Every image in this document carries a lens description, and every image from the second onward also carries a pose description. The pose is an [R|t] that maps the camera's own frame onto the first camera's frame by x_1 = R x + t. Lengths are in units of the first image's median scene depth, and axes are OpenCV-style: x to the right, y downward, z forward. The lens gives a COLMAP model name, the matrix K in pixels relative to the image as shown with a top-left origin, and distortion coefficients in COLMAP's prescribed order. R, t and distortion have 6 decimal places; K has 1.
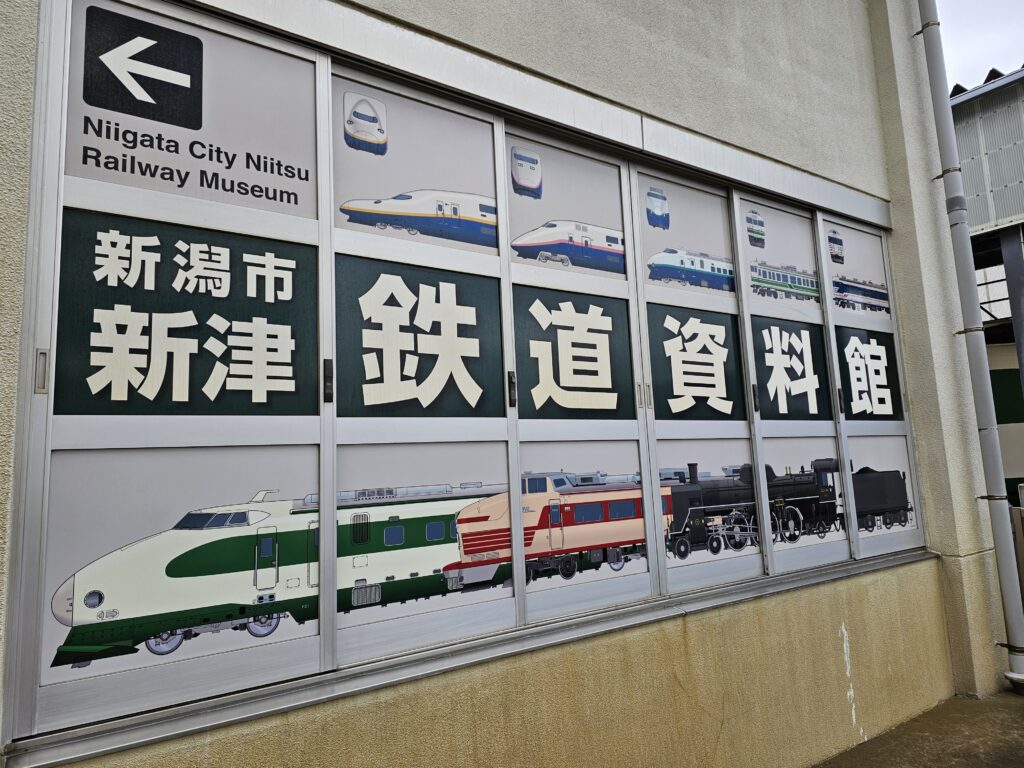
lens RADIAL K [[682.2, 0, 512.2], [0, 682.2, 381.9], [0, 0, 1]] dist [0.047813, -0.037374]
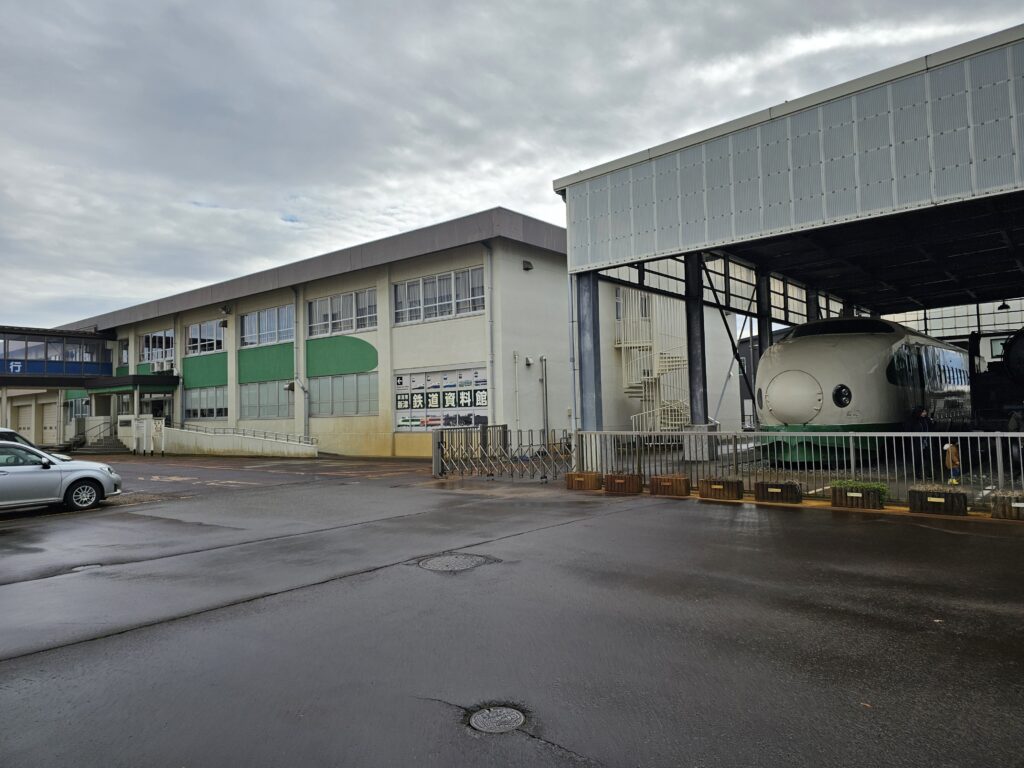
lens RADIAL K [[682.2, 0, 508.4], [0, 682.2, 376.7], [0, 0, 1]] dist [0.047813, -0.037374]
pose [[0.264291, -0.005935, -0.964425, 8.371964], [0.144288, 0.988970, 0.033454, -0.471980], [0.953589, -0.147997, 0.262233, -0.227576]]
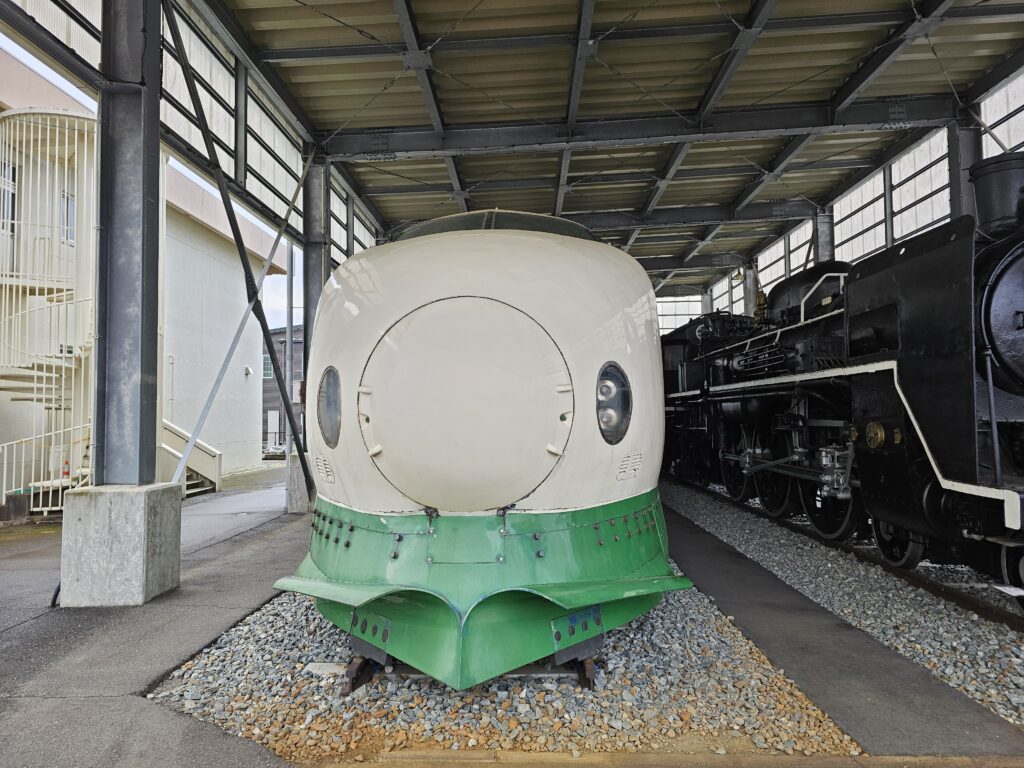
lens RADIAL K [[682.2, 0, 506.5], [0, 682.2, 382.7], [0, 0, 1]] dist [0.047813, -0.037374]
pose [[0.802415, 0.015922, -0.596555, 4.705758], [0.049999, 0.994336, 0.093791, 0.017674], [0.594669, -0.105086, 0.797073, 2.226256]]
